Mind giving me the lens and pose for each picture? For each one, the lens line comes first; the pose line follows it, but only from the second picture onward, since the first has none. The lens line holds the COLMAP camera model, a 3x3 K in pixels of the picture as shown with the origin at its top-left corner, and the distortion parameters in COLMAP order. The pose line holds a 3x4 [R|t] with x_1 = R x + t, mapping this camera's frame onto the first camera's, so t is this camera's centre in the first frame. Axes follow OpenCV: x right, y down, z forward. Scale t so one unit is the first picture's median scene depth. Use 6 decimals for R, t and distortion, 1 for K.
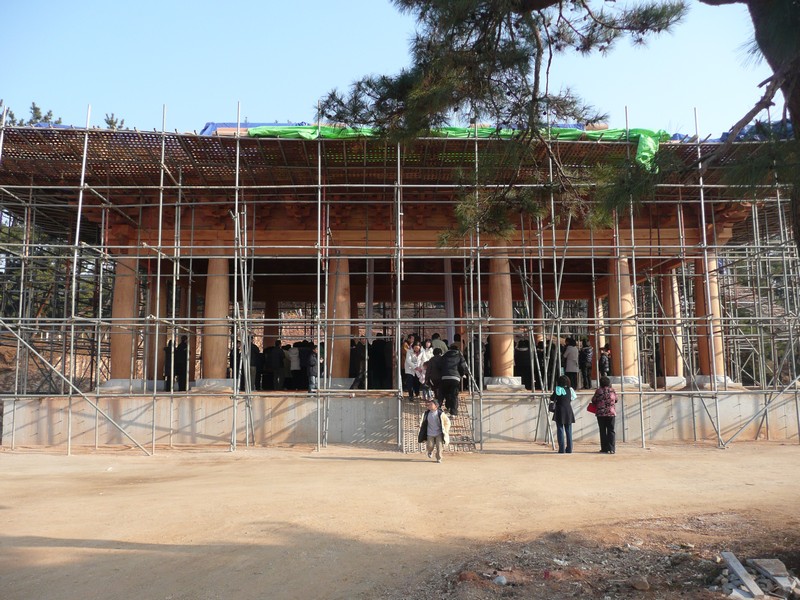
lens RADIAL K [[641.0, 0, 400.0], [0, 641.0, 300.0], [0, 0, 1]] dist [-0.004918, -0.002756]
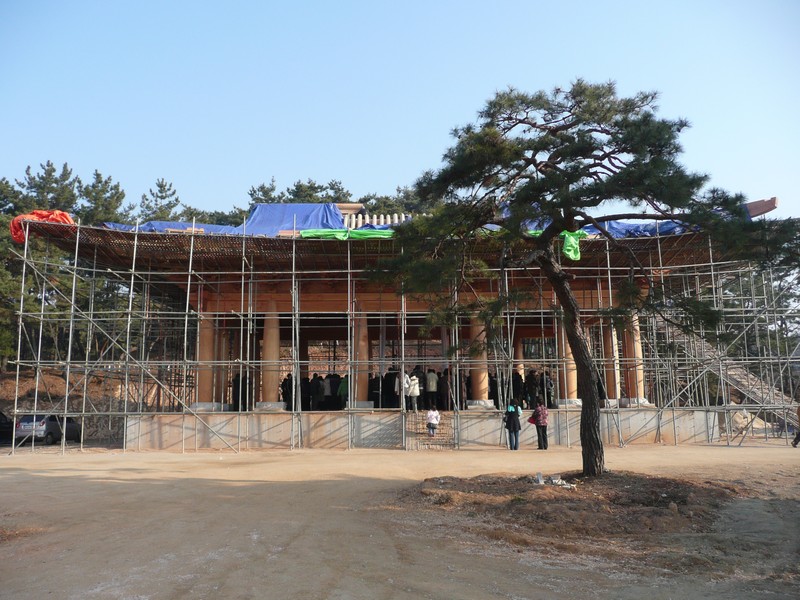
lens RADIAL K [[657.2, 0, 400.0], [0, 657.2, 300.0], [0, 0, 1]] dist [-0.012351, -0.001995]
pose [[0.999887, -0.006039, -0.013775, 0.012086], [0.005553, 0.999369, -0.035073, -0.051076], [0.013978, 0.034993, 0.999290, -0.468246]]
